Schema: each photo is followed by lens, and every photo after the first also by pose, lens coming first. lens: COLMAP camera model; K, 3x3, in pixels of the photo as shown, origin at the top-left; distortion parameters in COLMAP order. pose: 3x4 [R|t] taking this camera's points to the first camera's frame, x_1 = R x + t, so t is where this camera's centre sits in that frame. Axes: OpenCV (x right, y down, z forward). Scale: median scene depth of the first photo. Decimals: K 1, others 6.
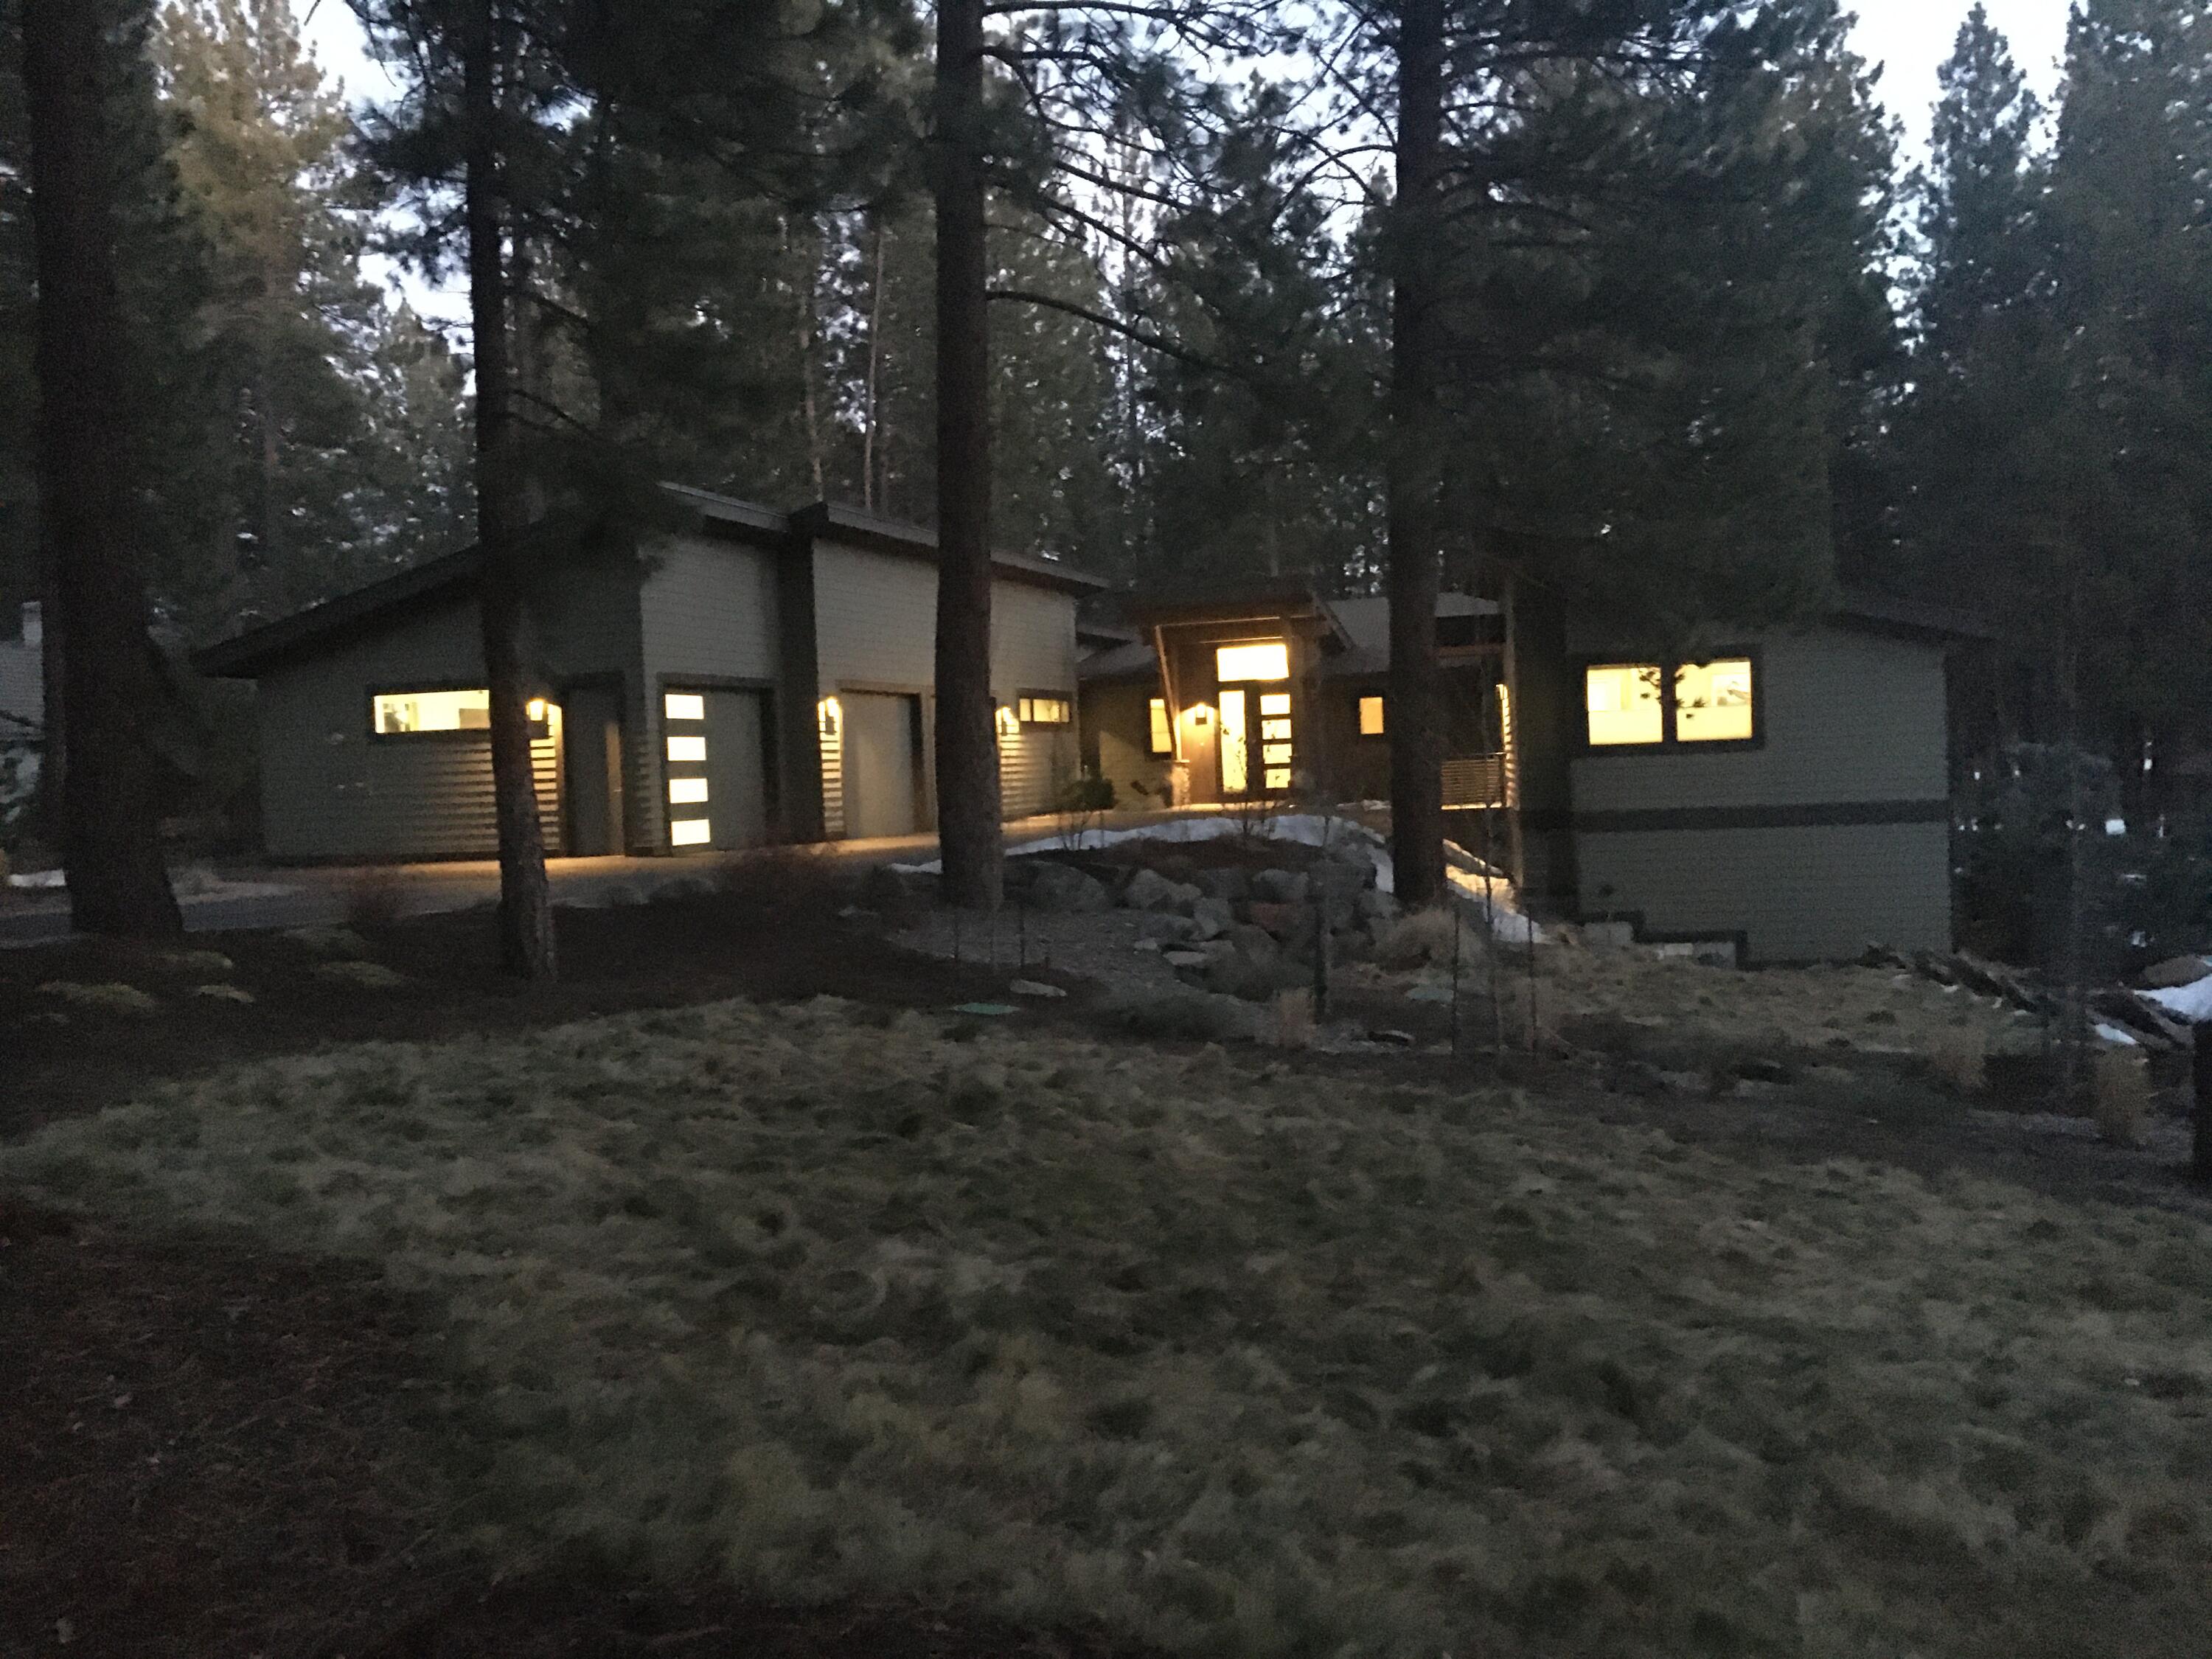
lens RADIAL K [[1849.7, 0, 1113.9], [0, 1849.7, 830.1], [0, 0, 1]] dist [0.080411, -0.090348]
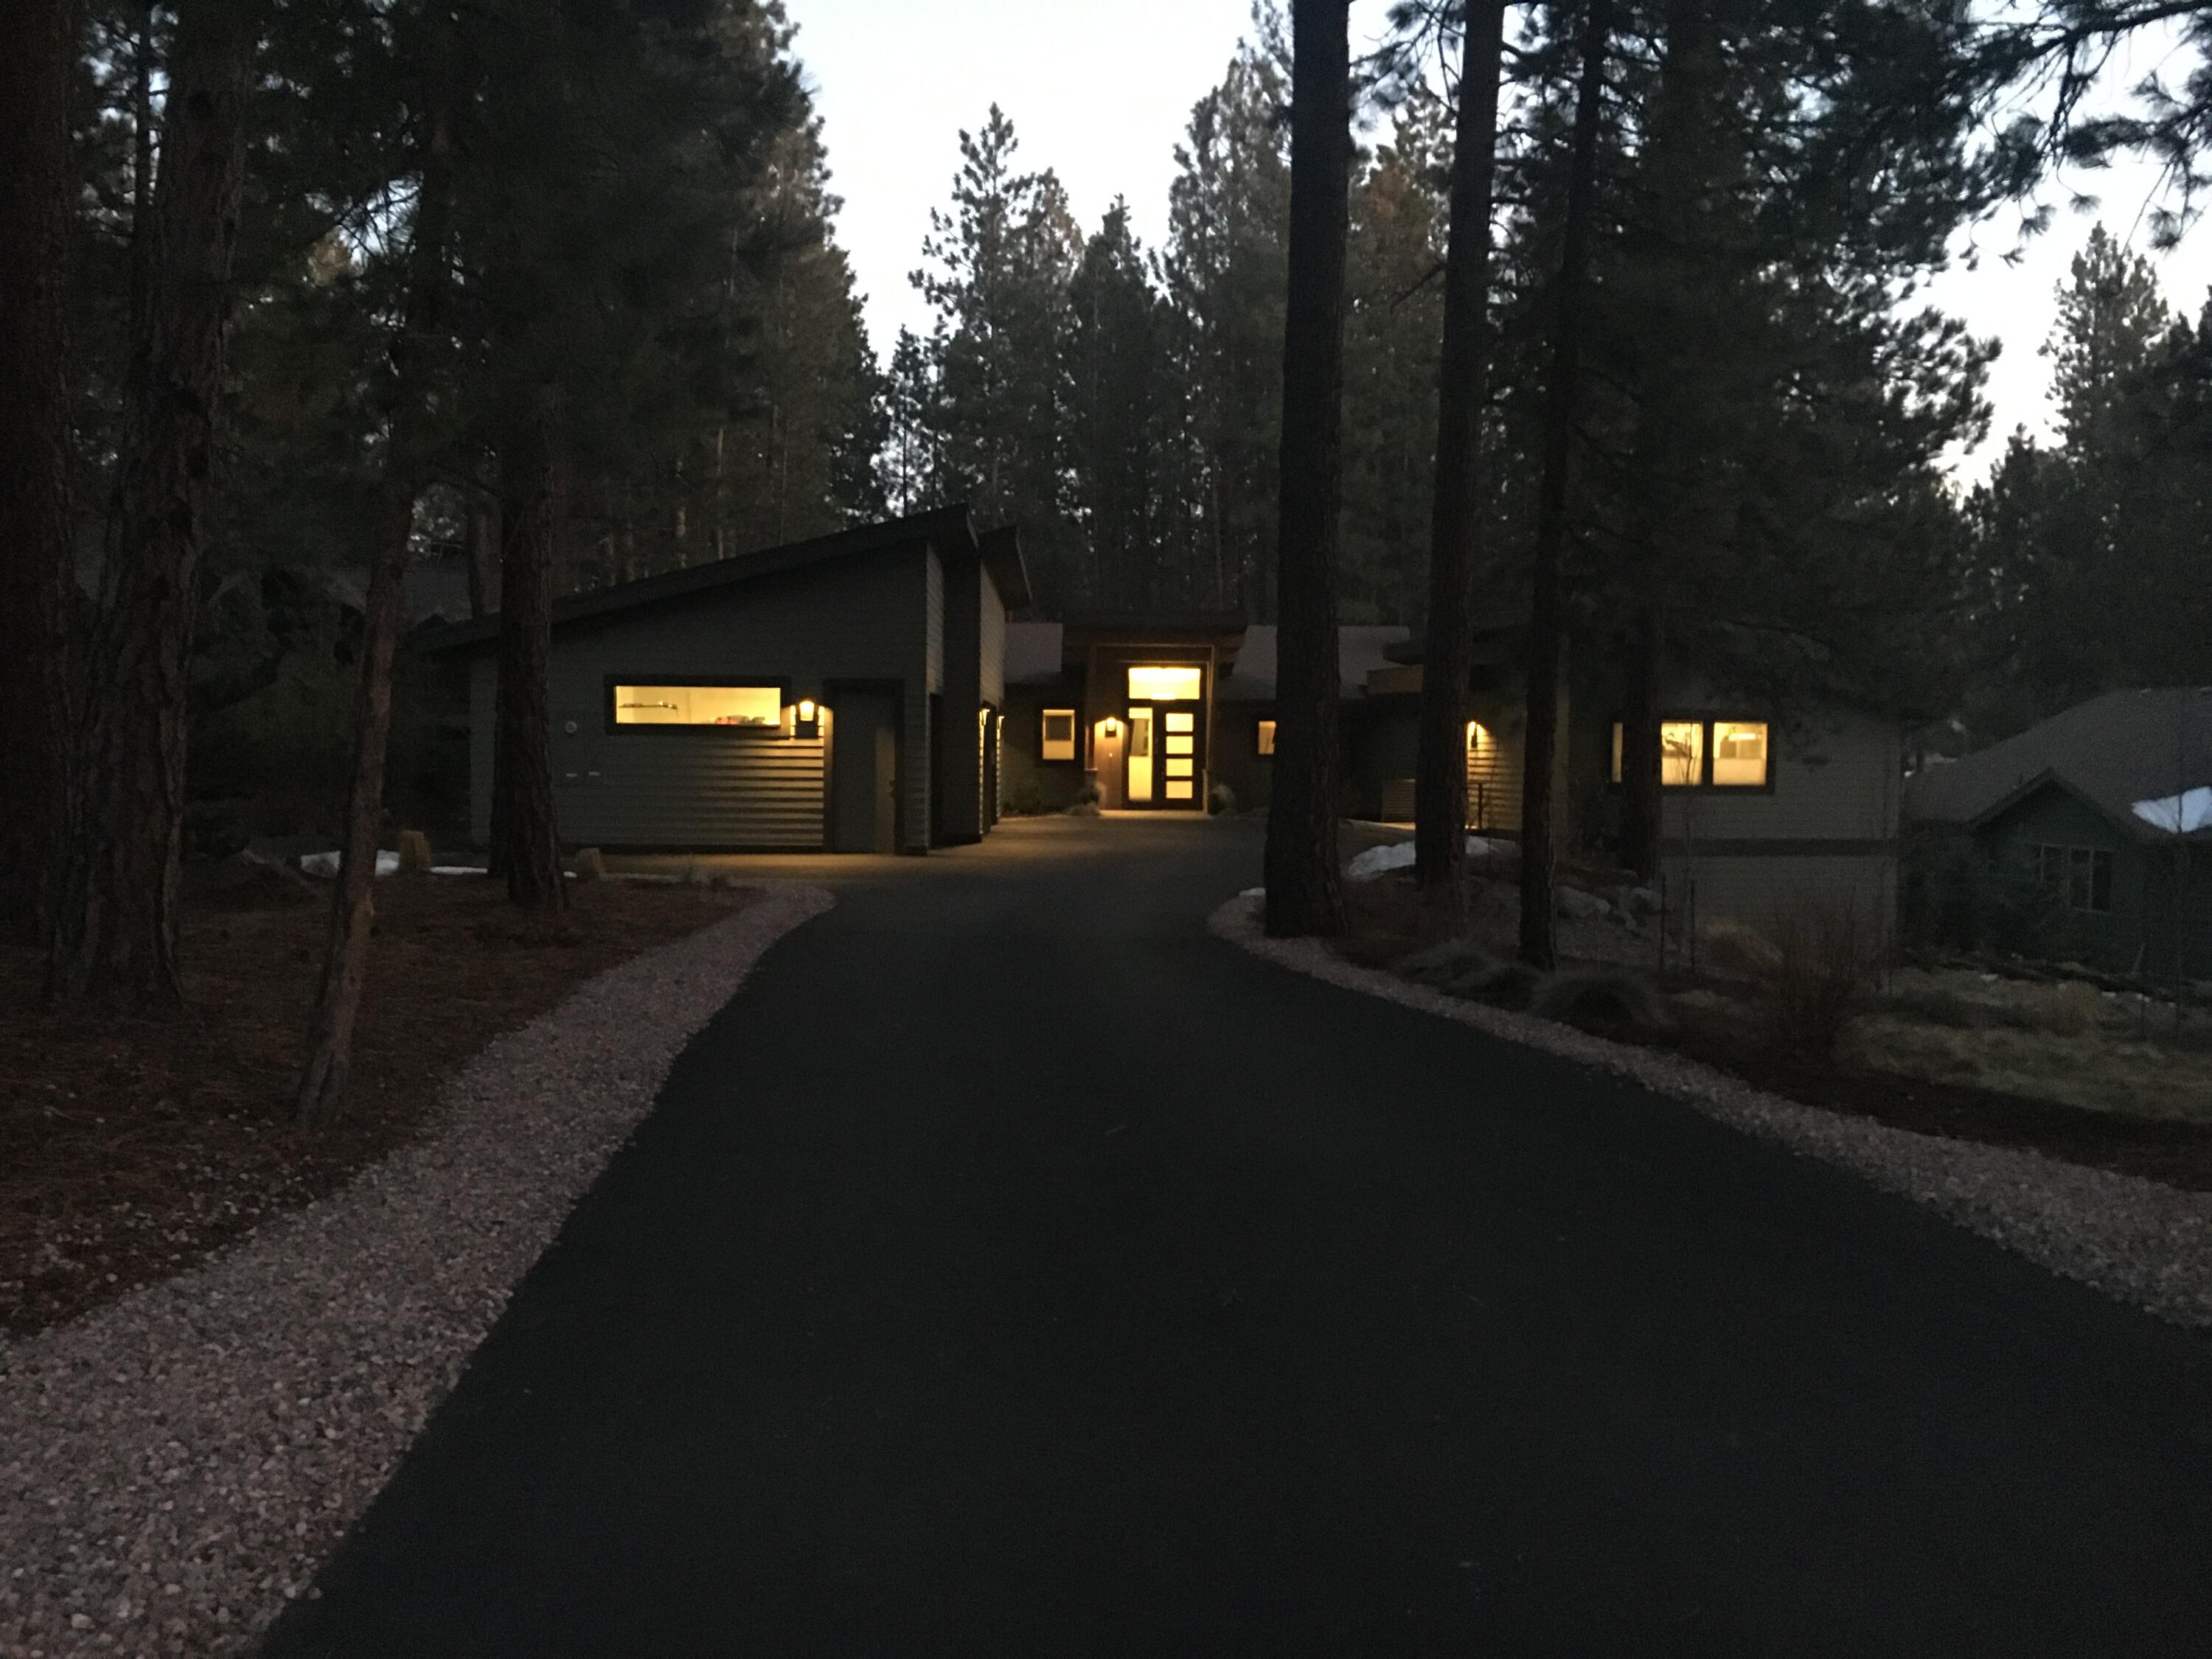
lens RADIAL K [[1849.7, 0, 1097.8], [0, 1849.7, 833.7], [0, 0, 1]] dist [0.080411, -0.090348]
pose [[0.937412, 0.031288, 0.346813, -0.582888], [-0.034308, 0.999408, 0.002569, -0.004943], [-0.346528, -0.014307, 0.937931, -0.027785]]
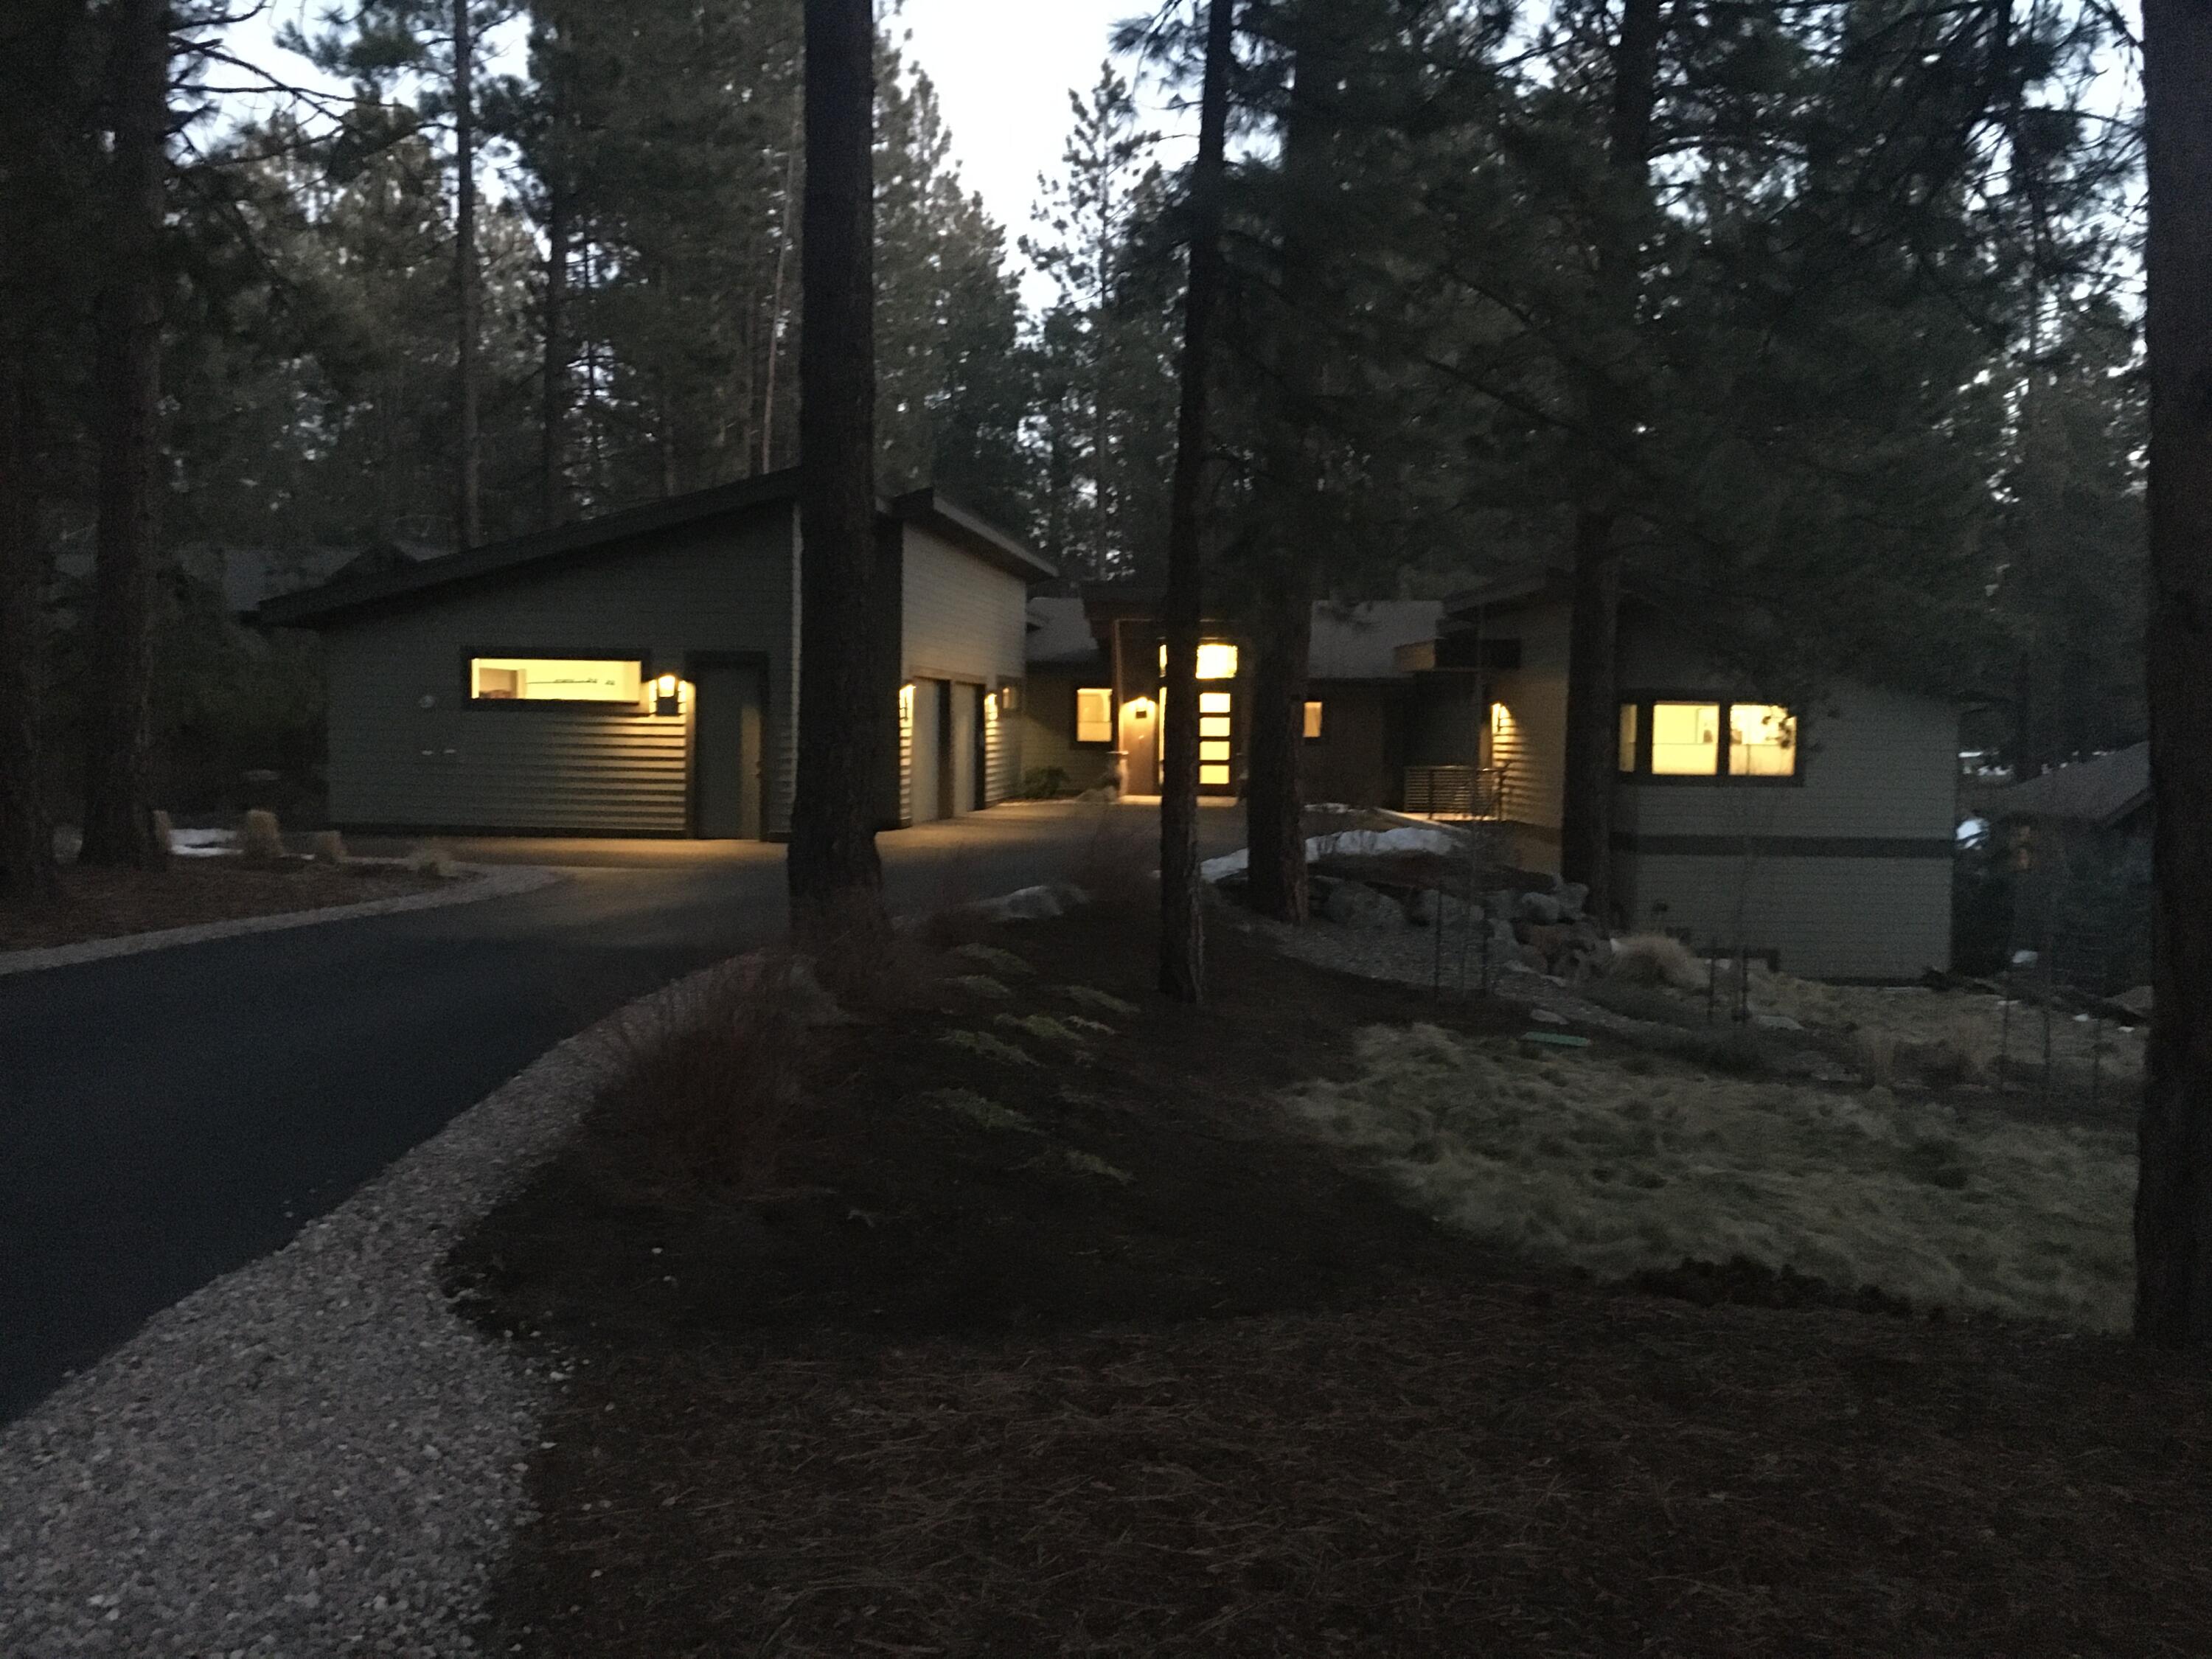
lens RADIAL K [[1849.7, 0, 1107.6], [0, 1849.7, 828.8], [0, 0, 1]] dist [0.080411, -0.090348]
pose [[0.975107, 0.042220, 0.217676, -0.333153], [-0.046479, 0.998814, 0.014480, -0.016911], [-0.216807, -0.024237, 0.975914, 0.006850]]
